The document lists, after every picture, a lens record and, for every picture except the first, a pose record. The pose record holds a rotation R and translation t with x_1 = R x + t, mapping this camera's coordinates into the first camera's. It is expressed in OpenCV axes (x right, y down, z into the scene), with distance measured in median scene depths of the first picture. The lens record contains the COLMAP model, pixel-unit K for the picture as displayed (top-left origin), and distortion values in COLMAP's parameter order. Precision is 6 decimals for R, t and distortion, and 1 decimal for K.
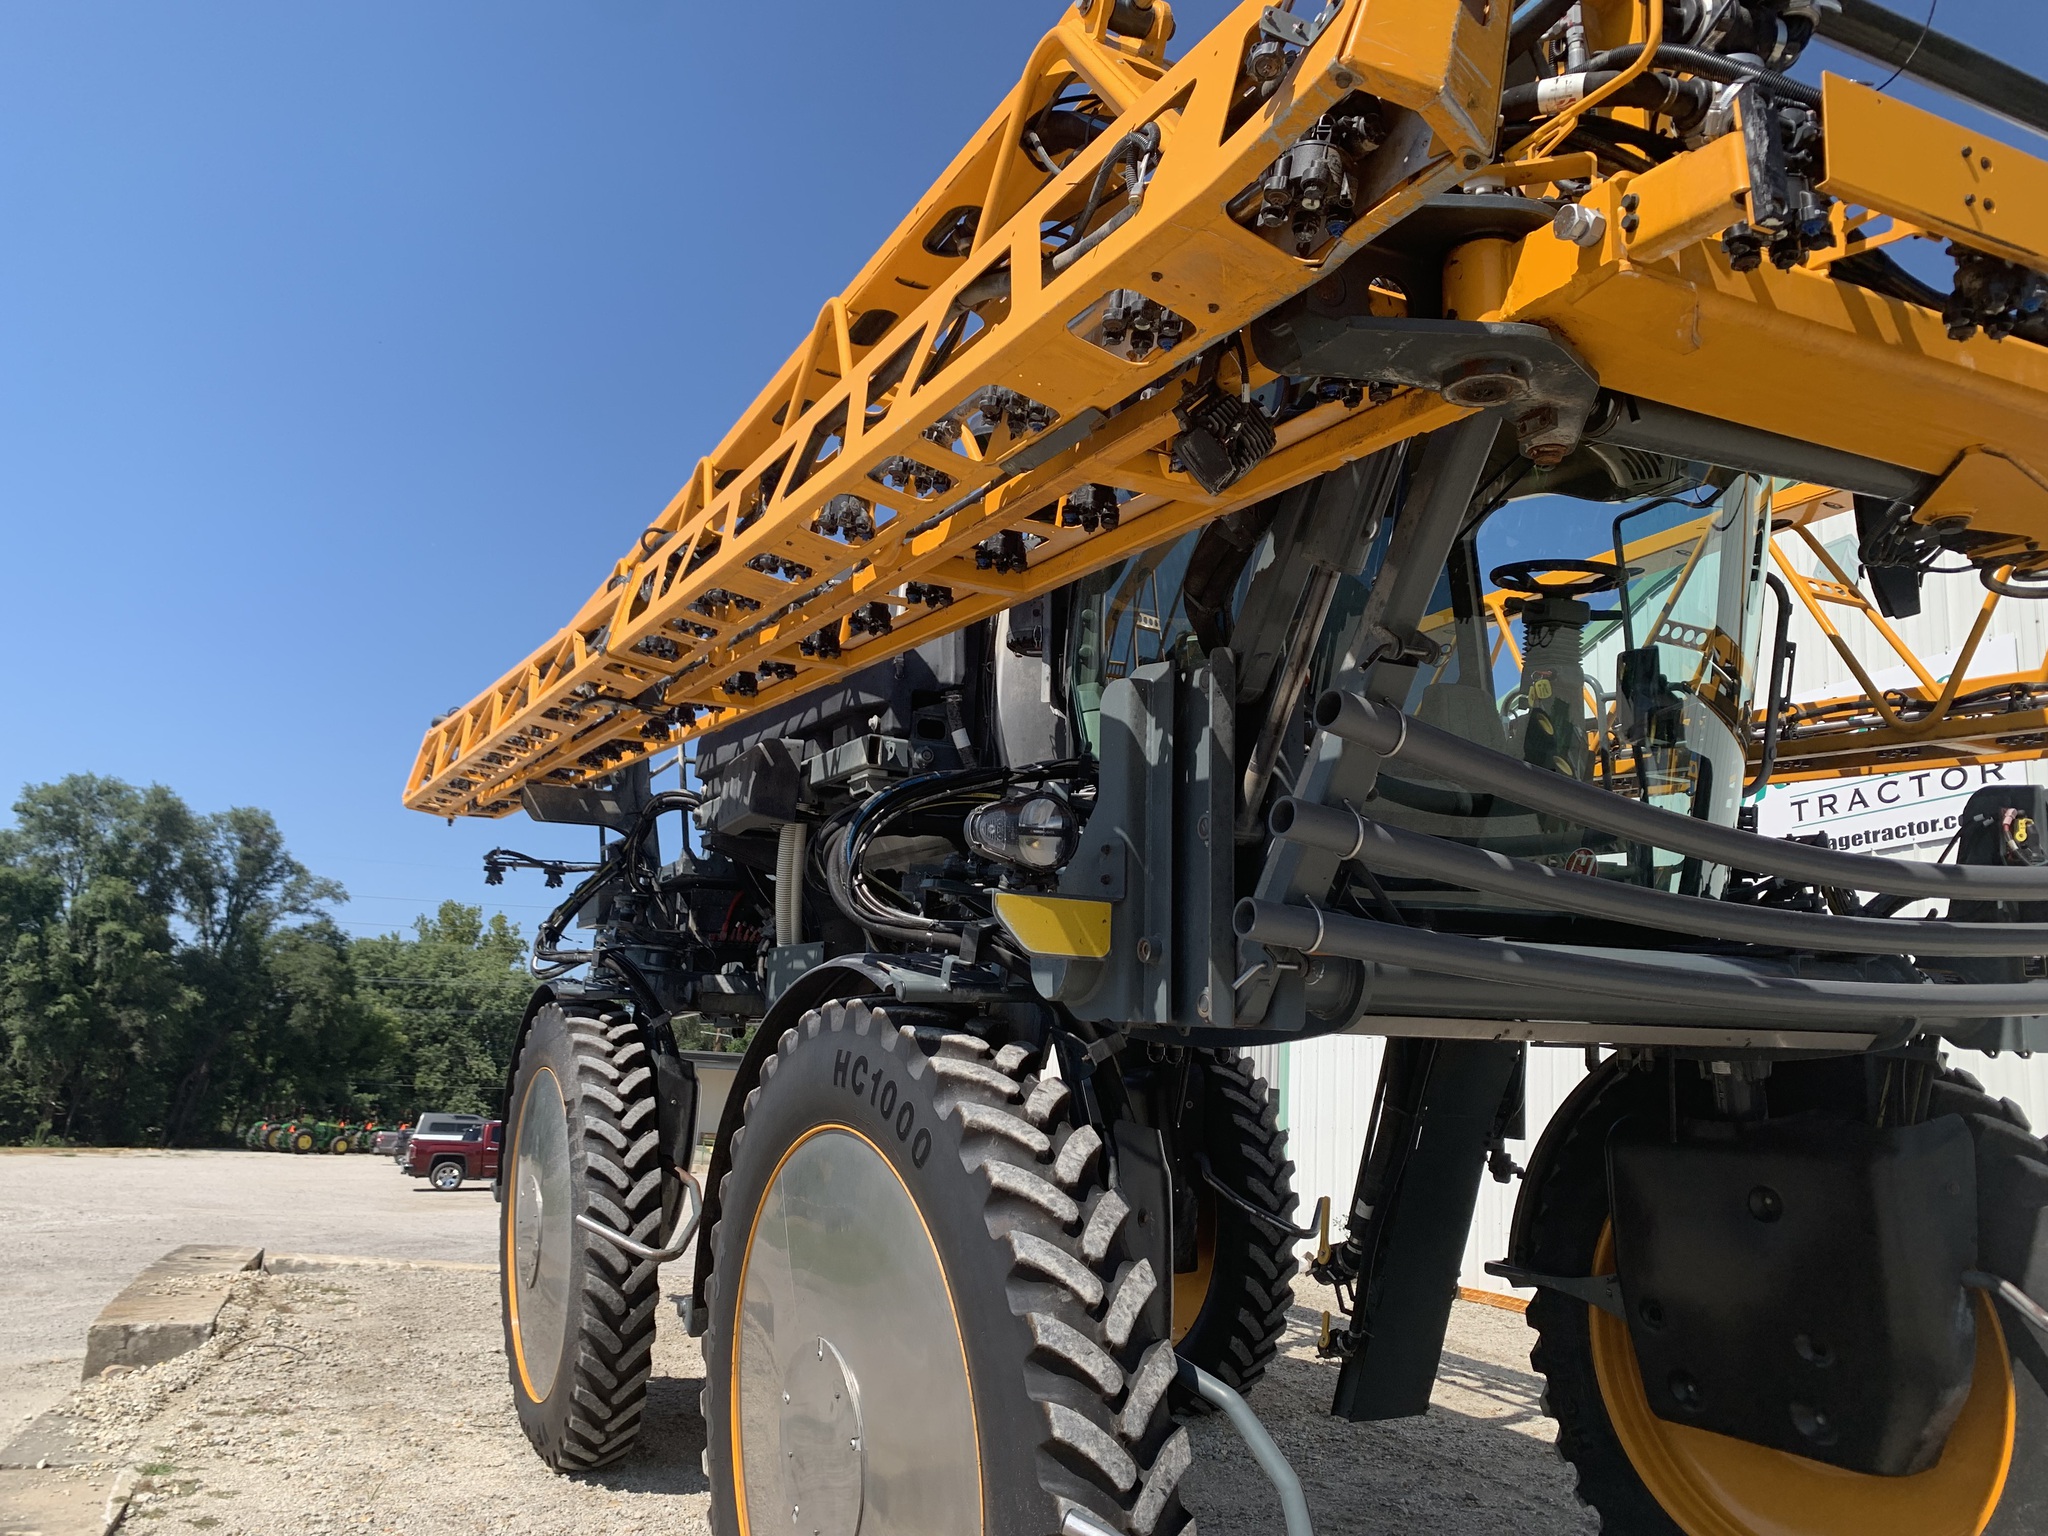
lens RADIAL K [[1573.5, 0, 1021.0], [0, 1573.5, 769.9], [0, 0, 1]] dist [0.040387, -0.063390]
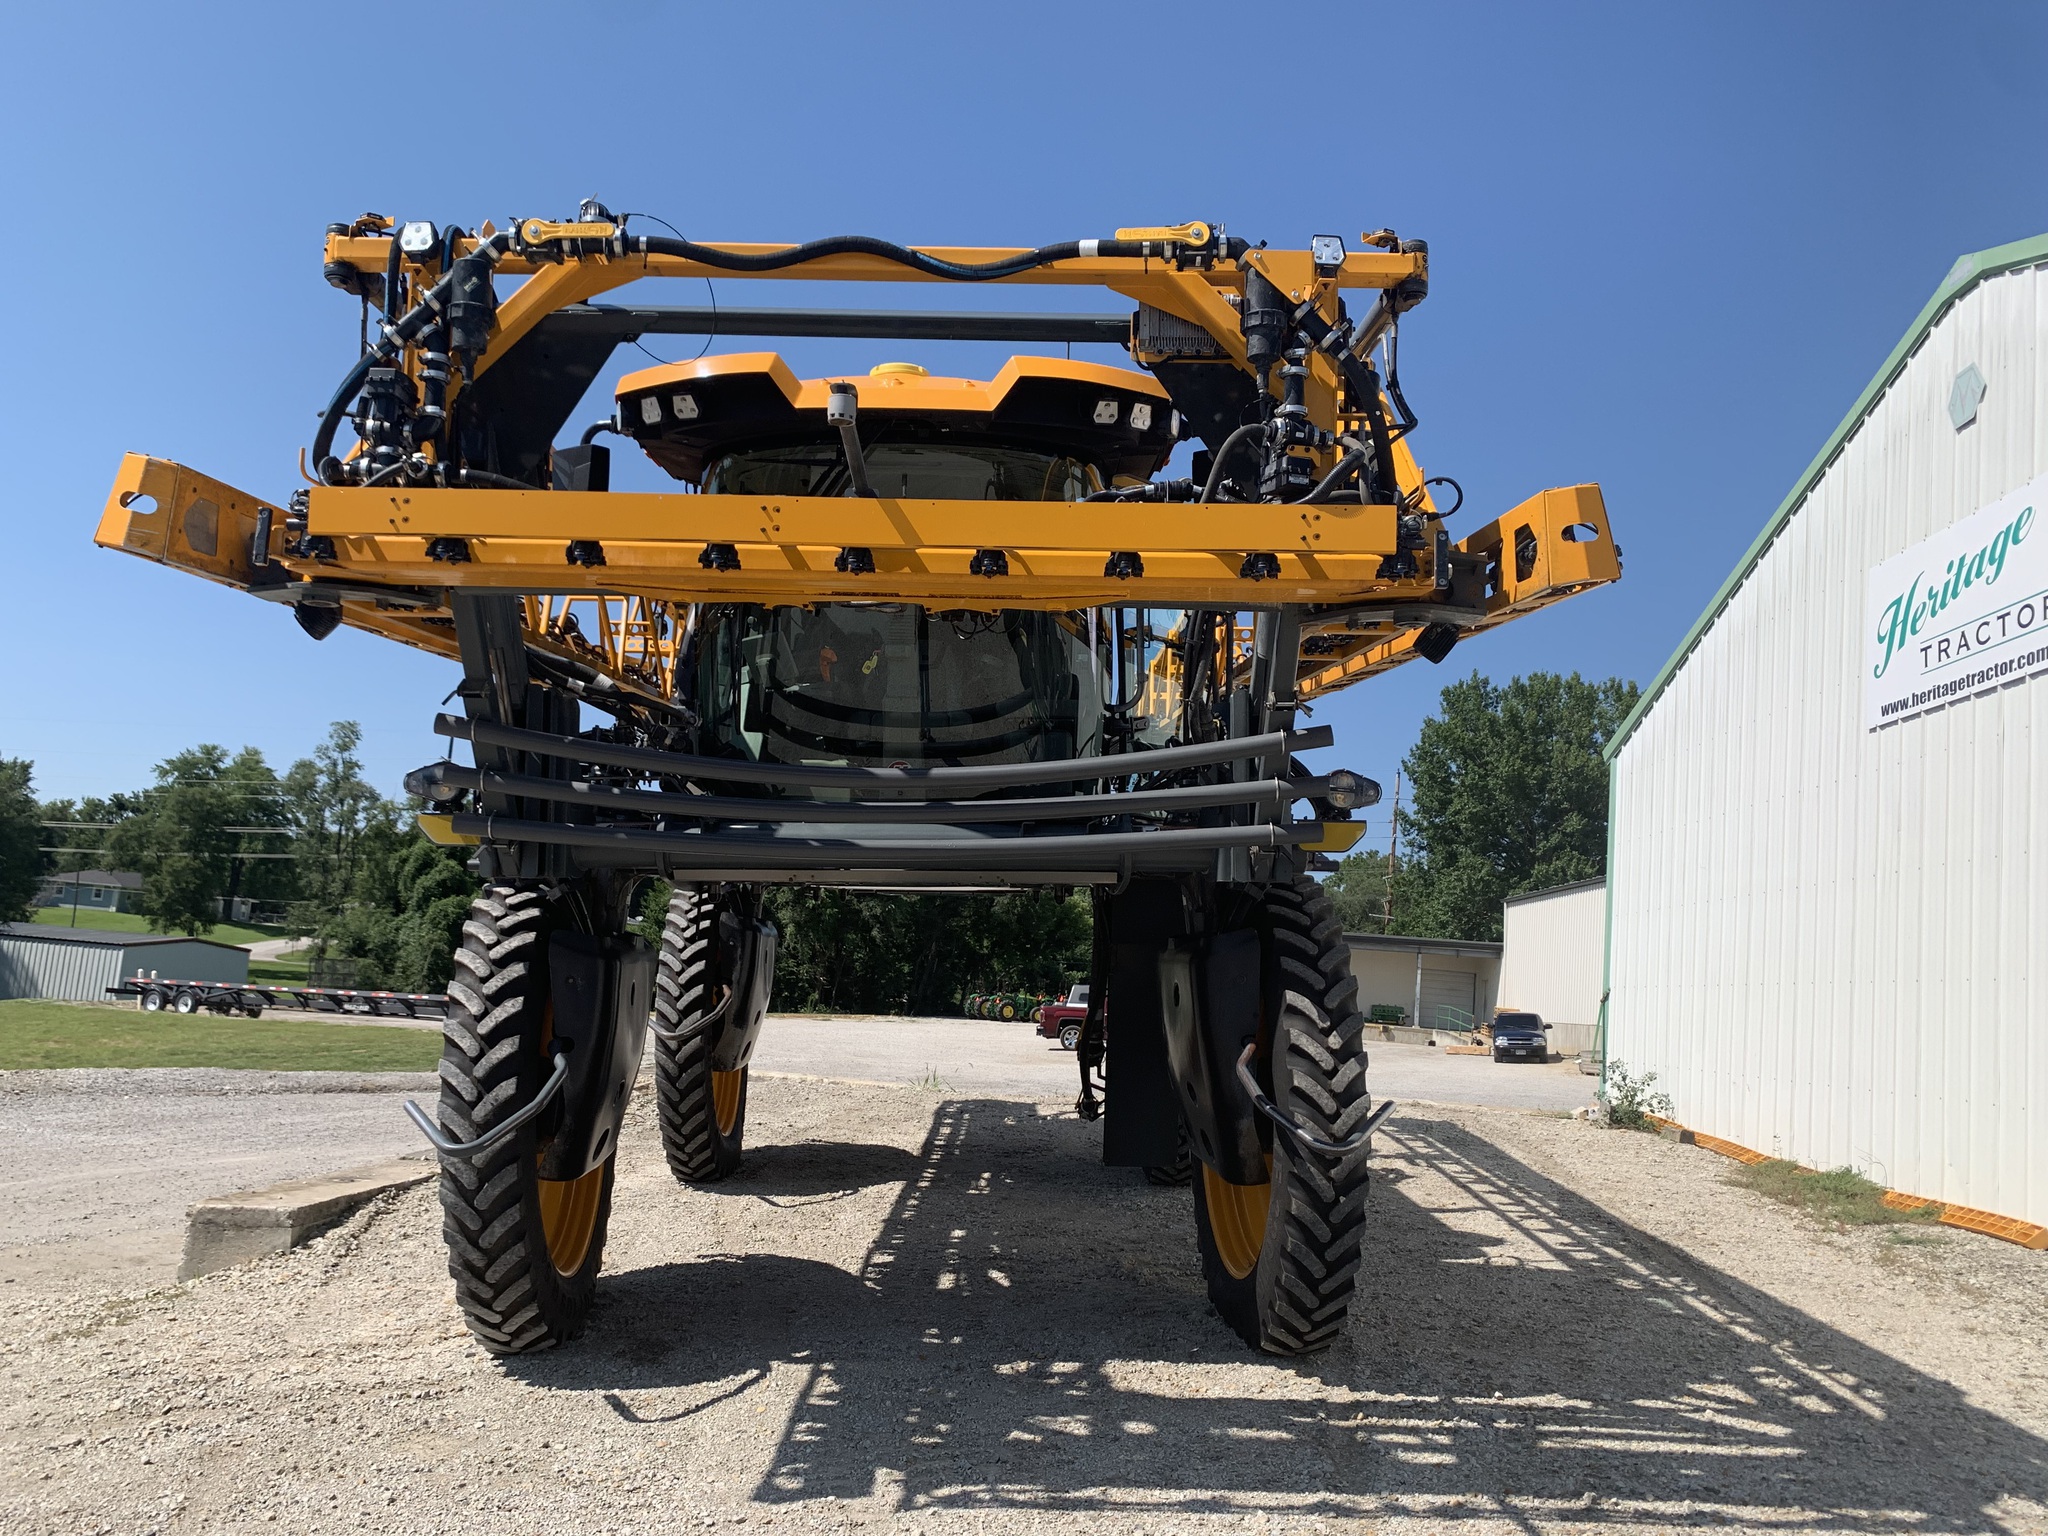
lens RADIAL K [[1573.5, 0, 1024.3], [0, 1573.5, 766.8], [0, 0, 1]] dist [0.040387, -0.063390]
pose [[0.902134, -0.055616, -0.427857, 0.648711], [0.085549, 0.995026, 0.051039, -0.006705], [0.422890, -0.082646, 0.902404, -0.201160]]
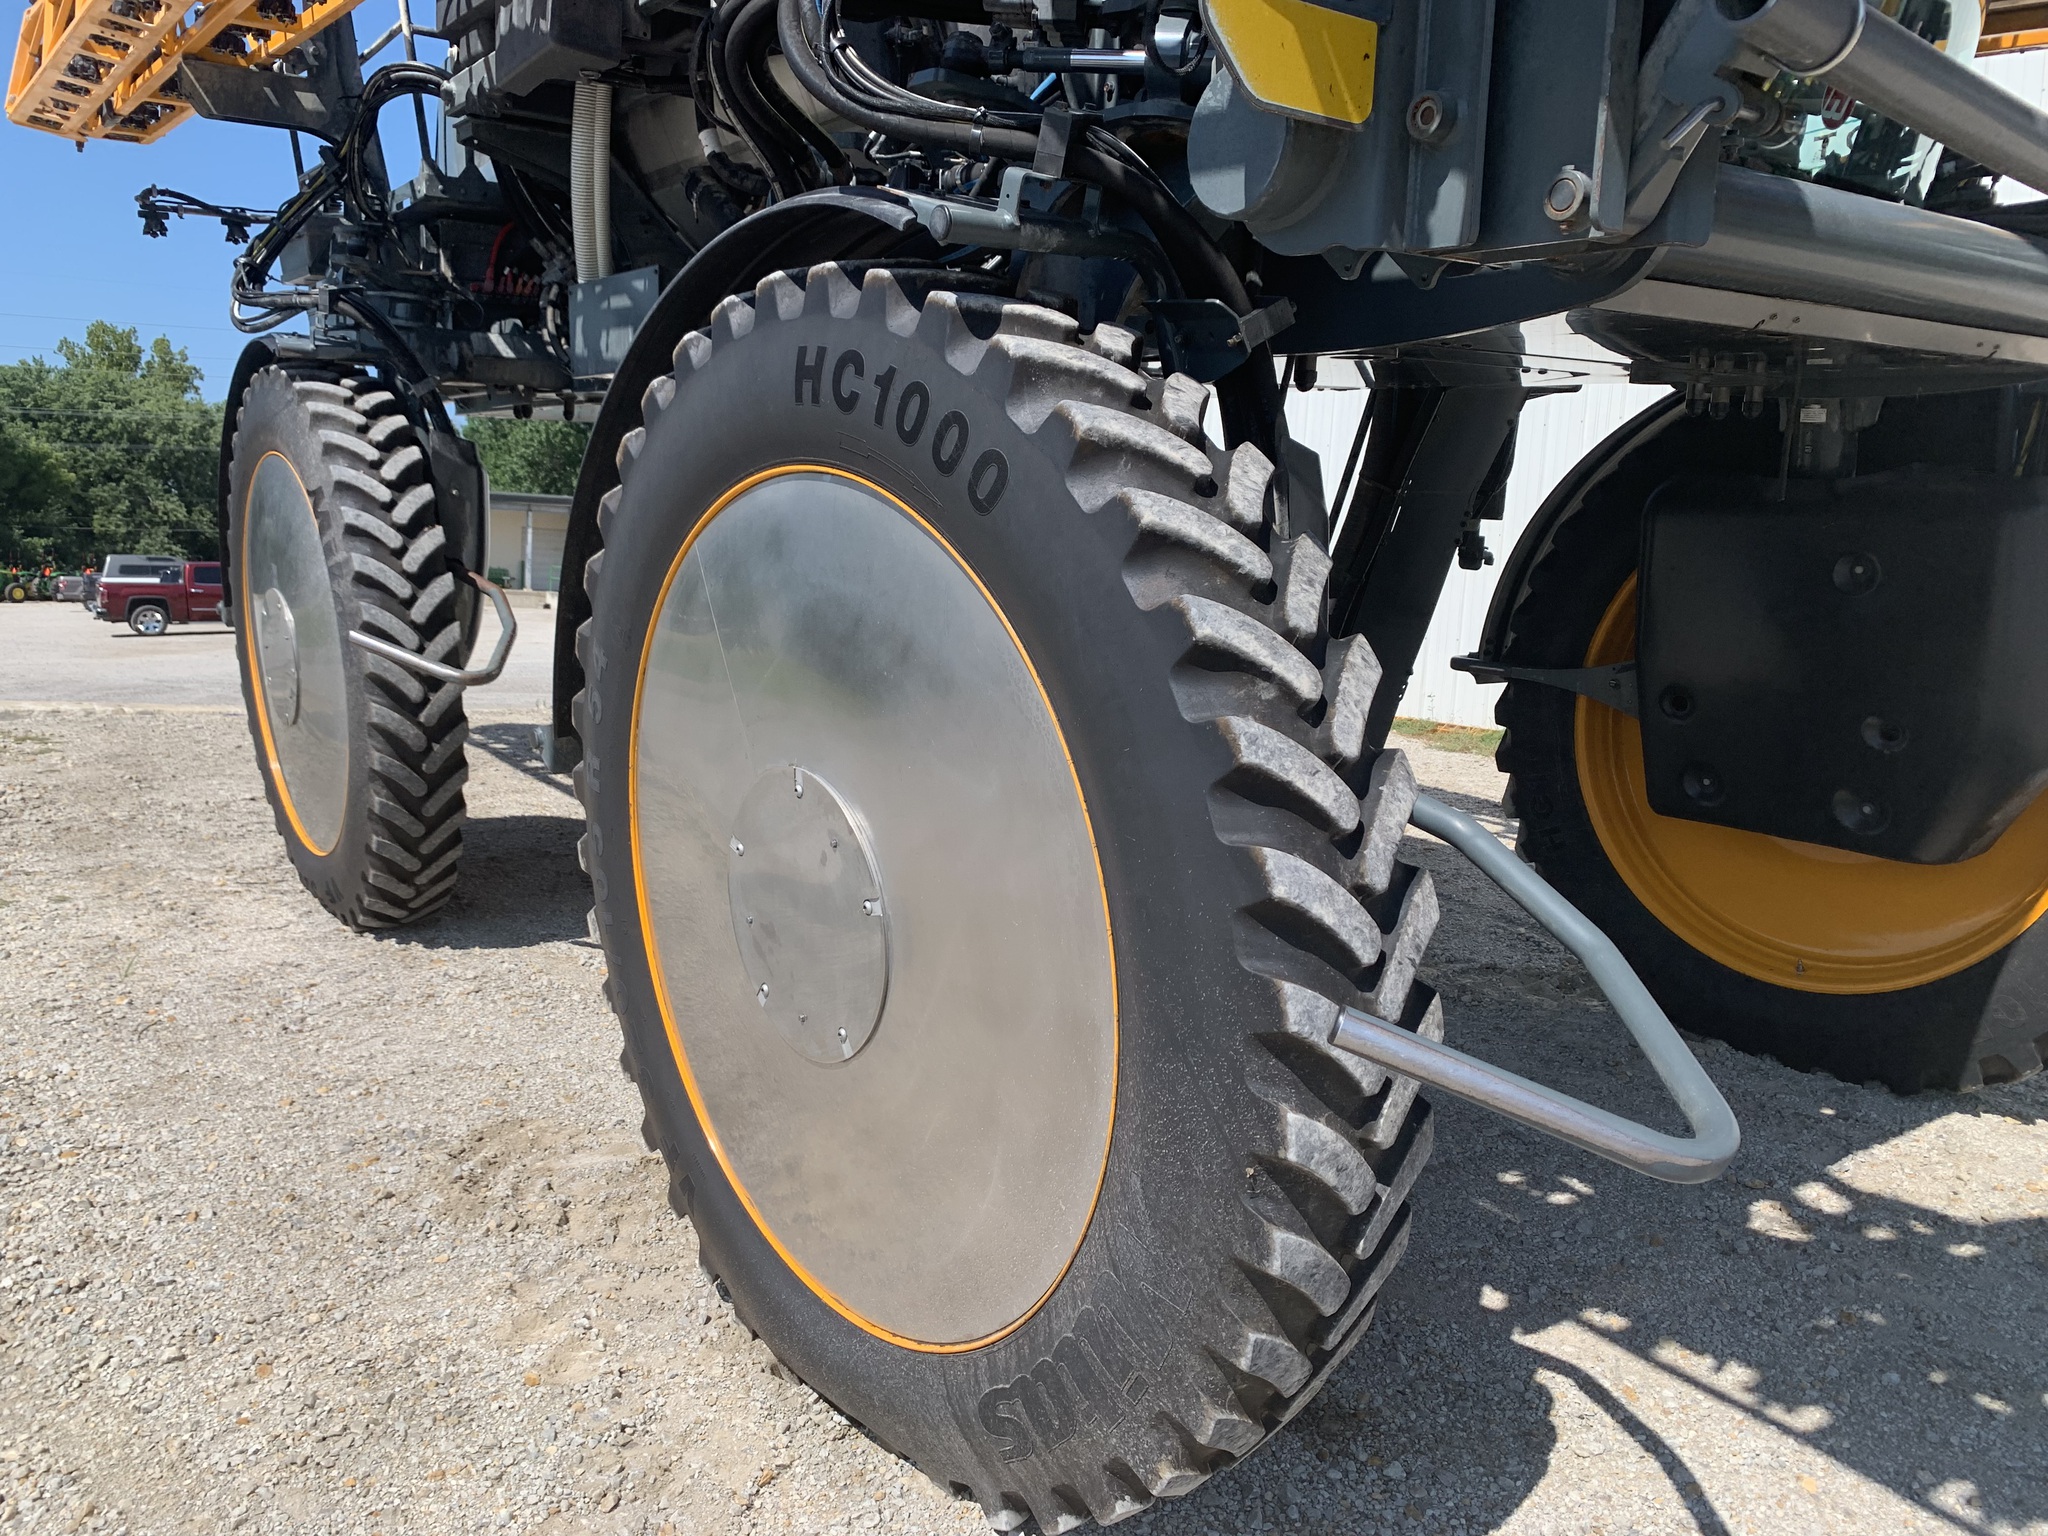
lens RADIAL K [[1573.5, 0, 1040.5], [0, 1573.5, 753.8], [0, 0, 1]] dist [0.040387, -0.063390]
pose [[0.984519, -0.038988, 0.170888, -0.072193], [-0.020821, 0.942032, 0.334877, 0.062580], [-0.174038, -0.333251, 0.926636, 0.179569]]
